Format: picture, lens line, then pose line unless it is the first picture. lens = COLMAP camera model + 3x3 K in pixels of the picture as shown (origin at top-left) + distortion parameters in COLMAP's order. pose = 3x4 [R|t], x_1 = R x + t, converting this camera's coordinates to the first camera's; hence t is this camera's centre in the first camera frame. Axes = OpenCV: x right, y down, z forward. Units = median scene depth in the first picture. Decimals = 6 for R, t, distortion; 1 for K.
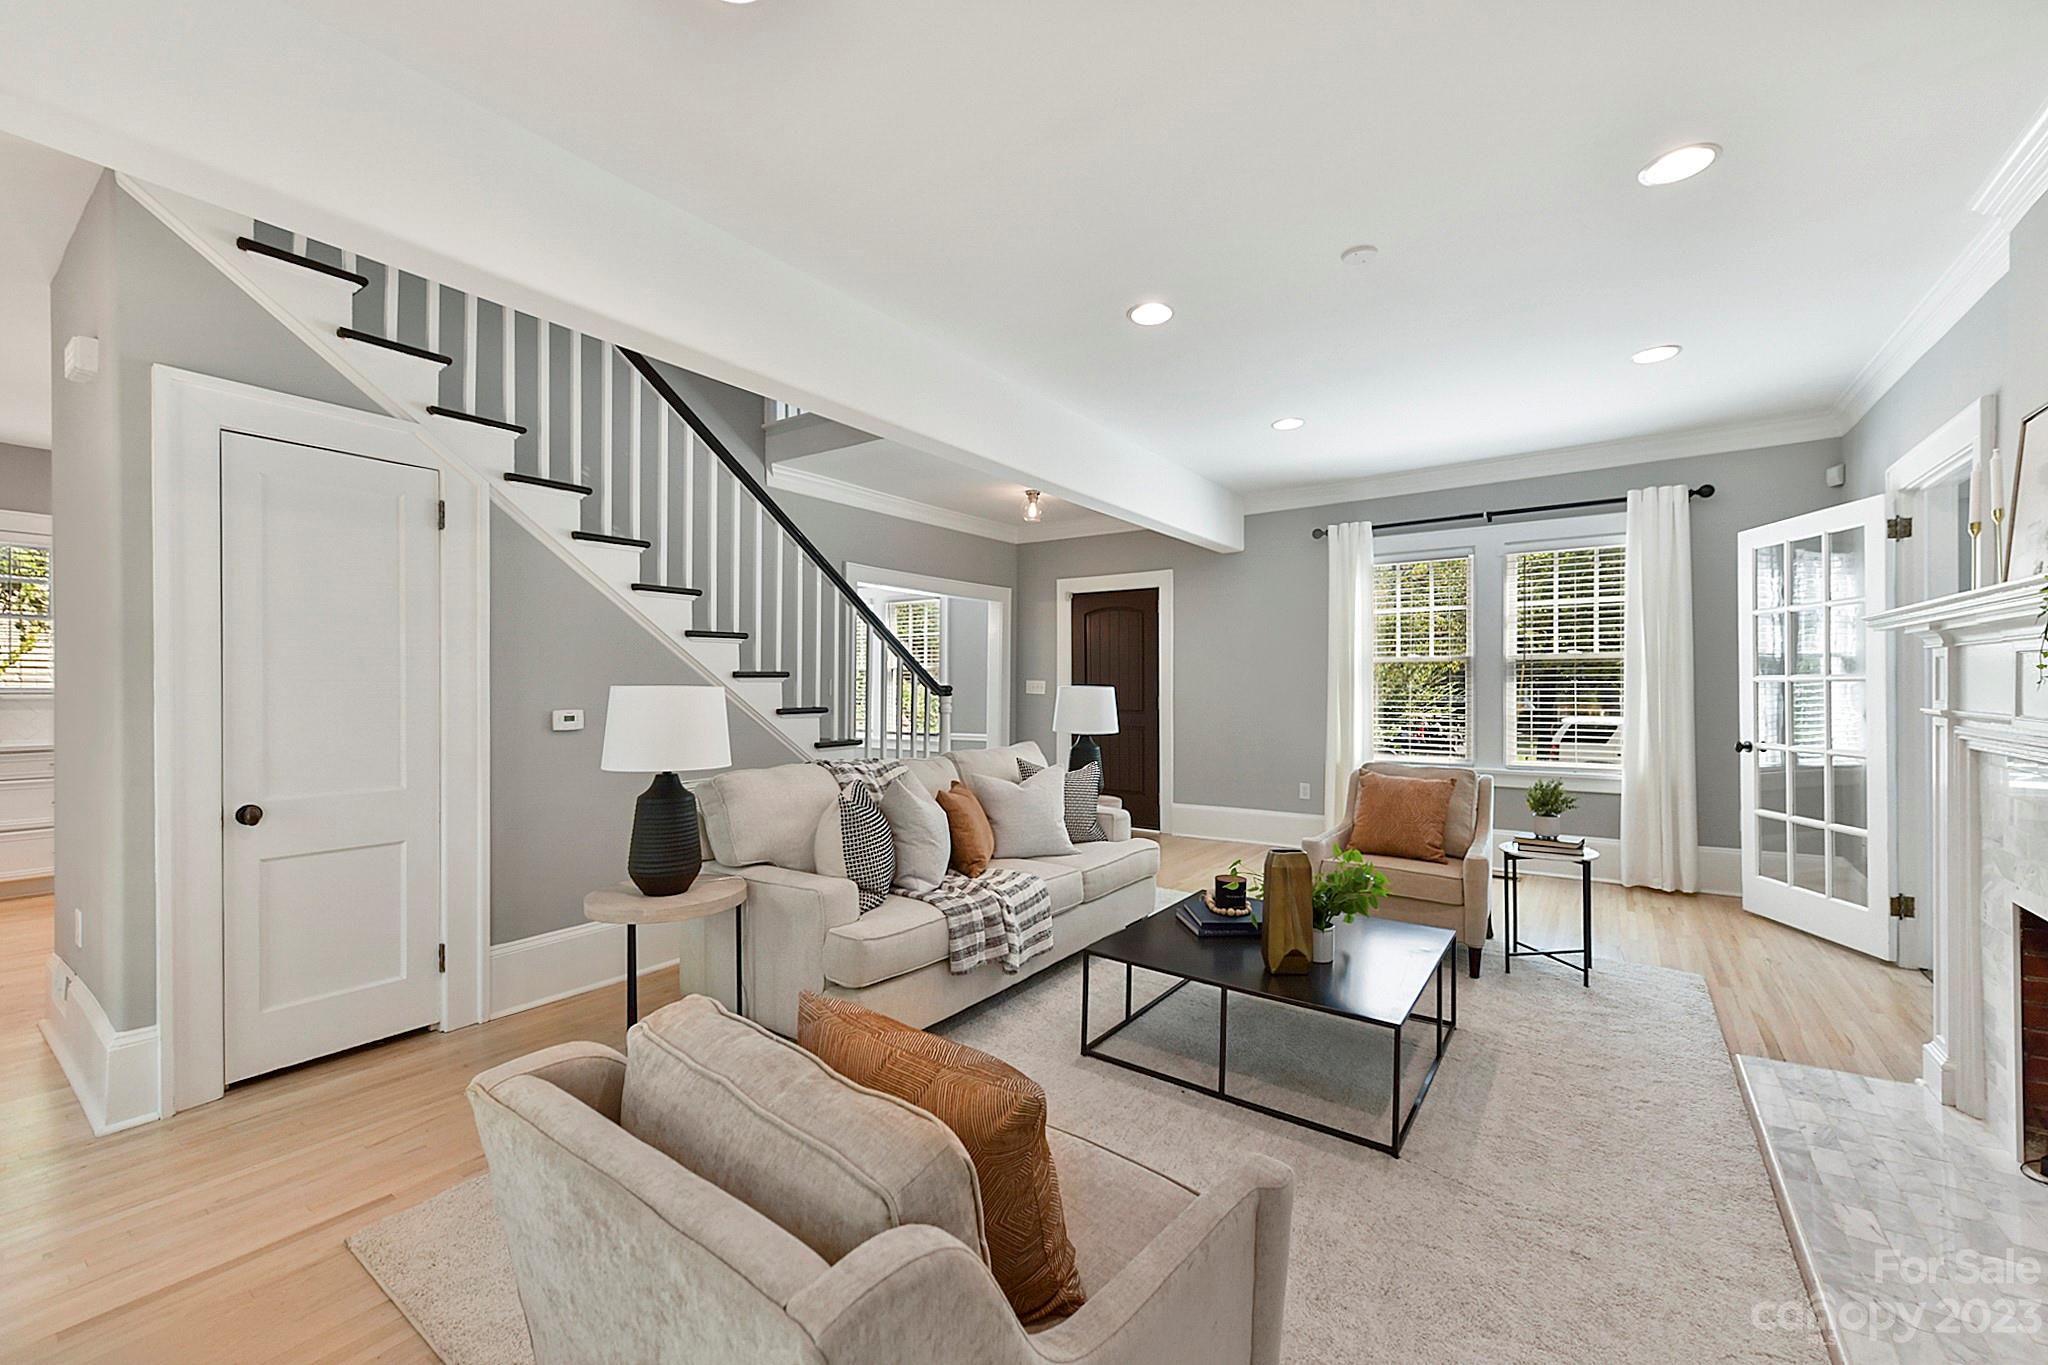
lens RADIAL K [[808.9, 0, 1019.8], [0, 808.9, 679.8], [0, 0, 1]] dist [0.010362, -0.002209]
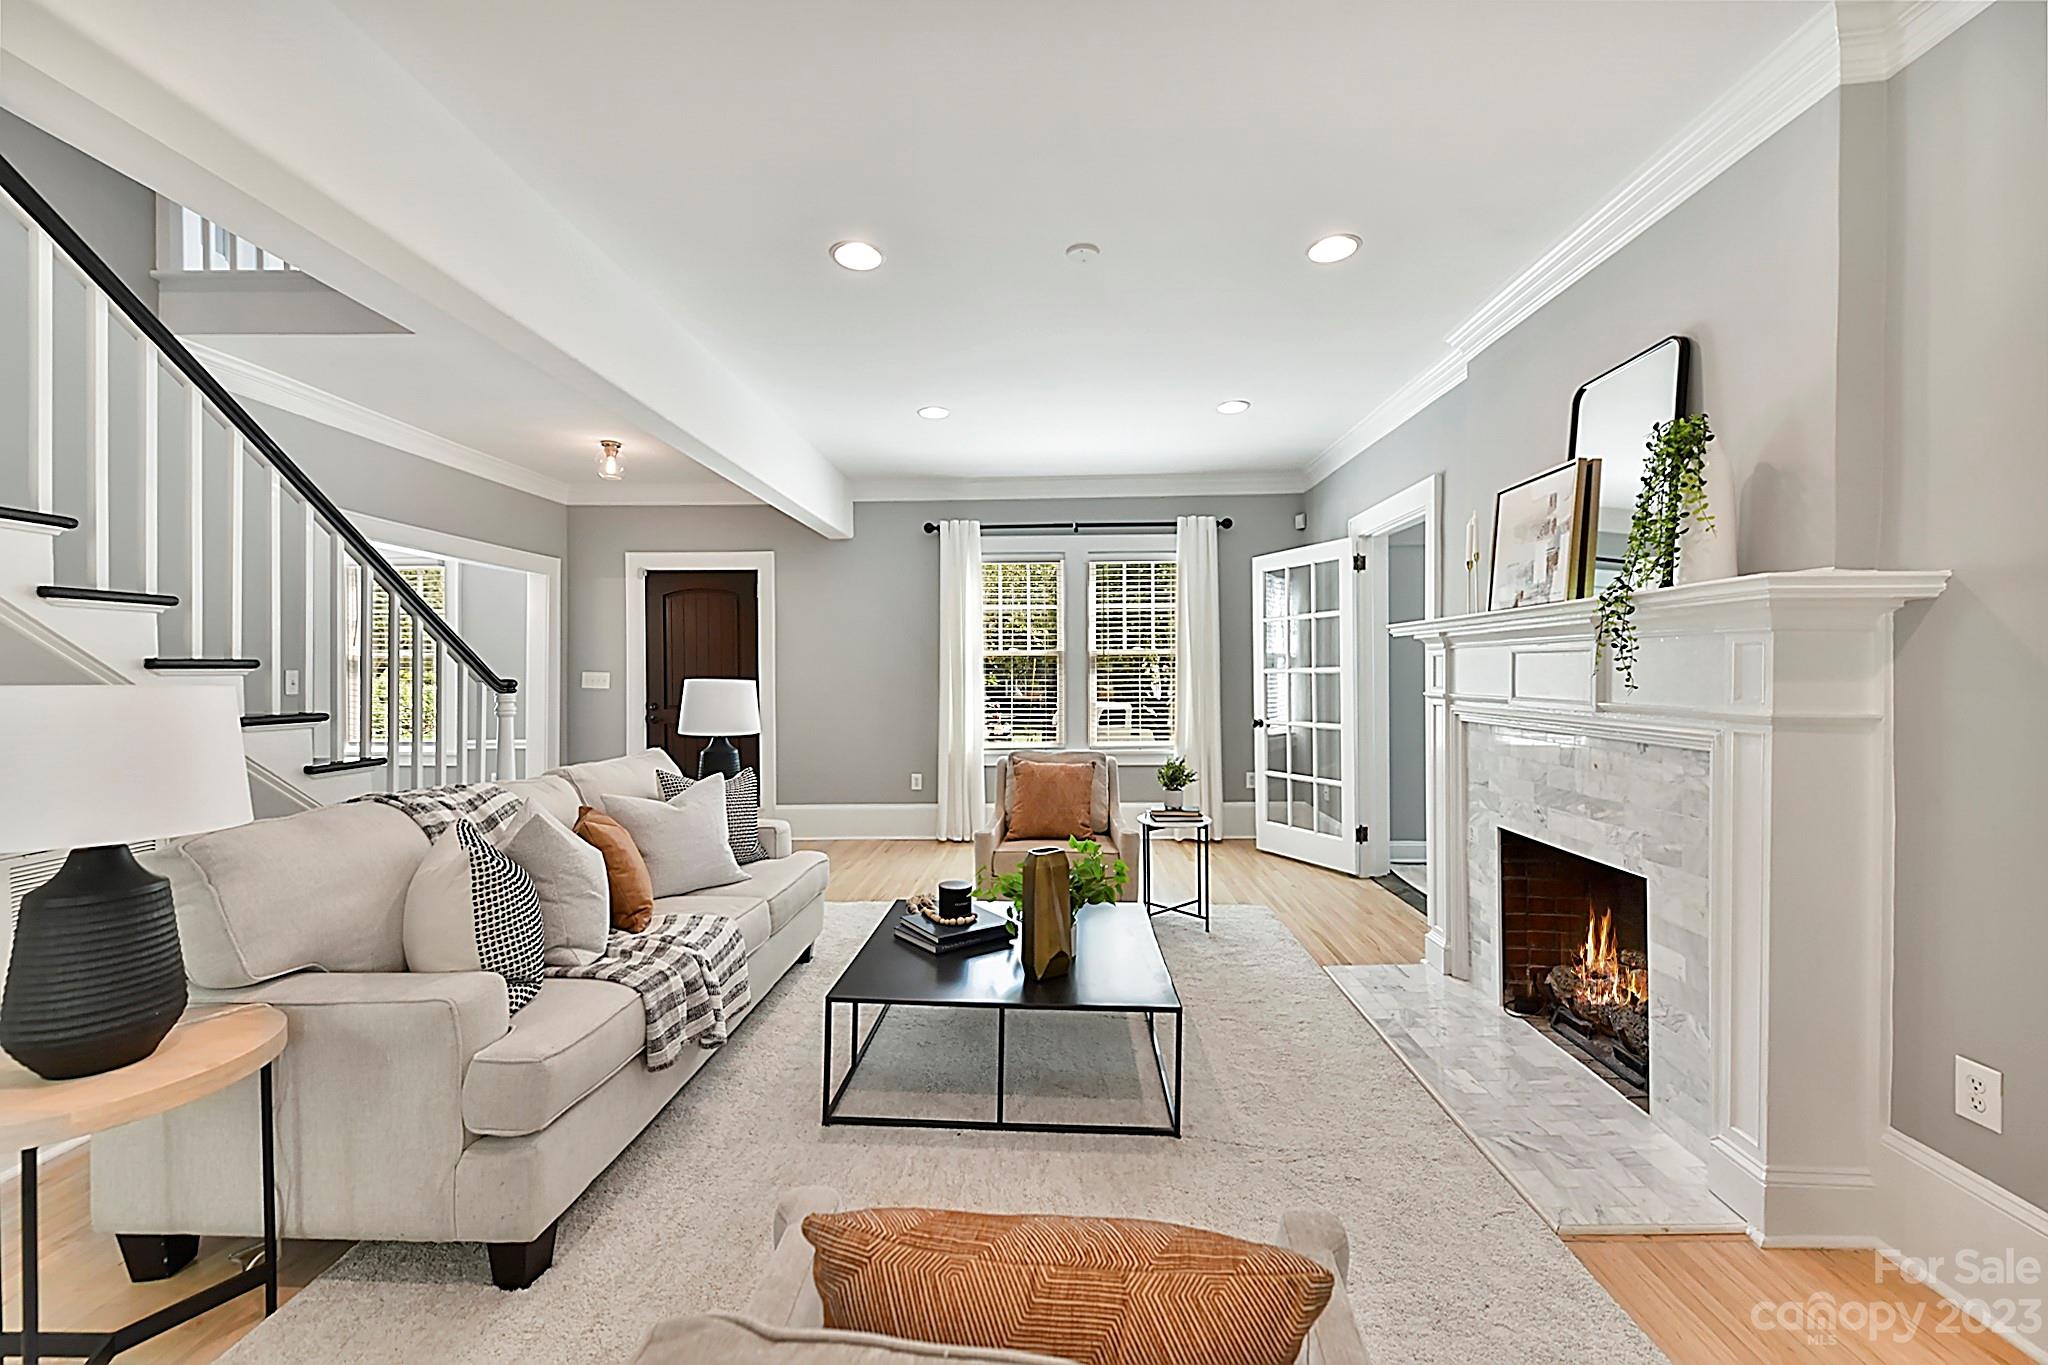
lens RADIAL K [[808.9, 0, 1022.7], [0, 808.9, 674.3], [0, 0, 1]] dist [0.010362, -0.002209]
pose [[0.839129, -0.002324, 0.543927, -0.158505], [0.000129, 0.999992, 0.004073, -0.001144], [-0.543932, -0.003348, 0.839122, 0.152112]]
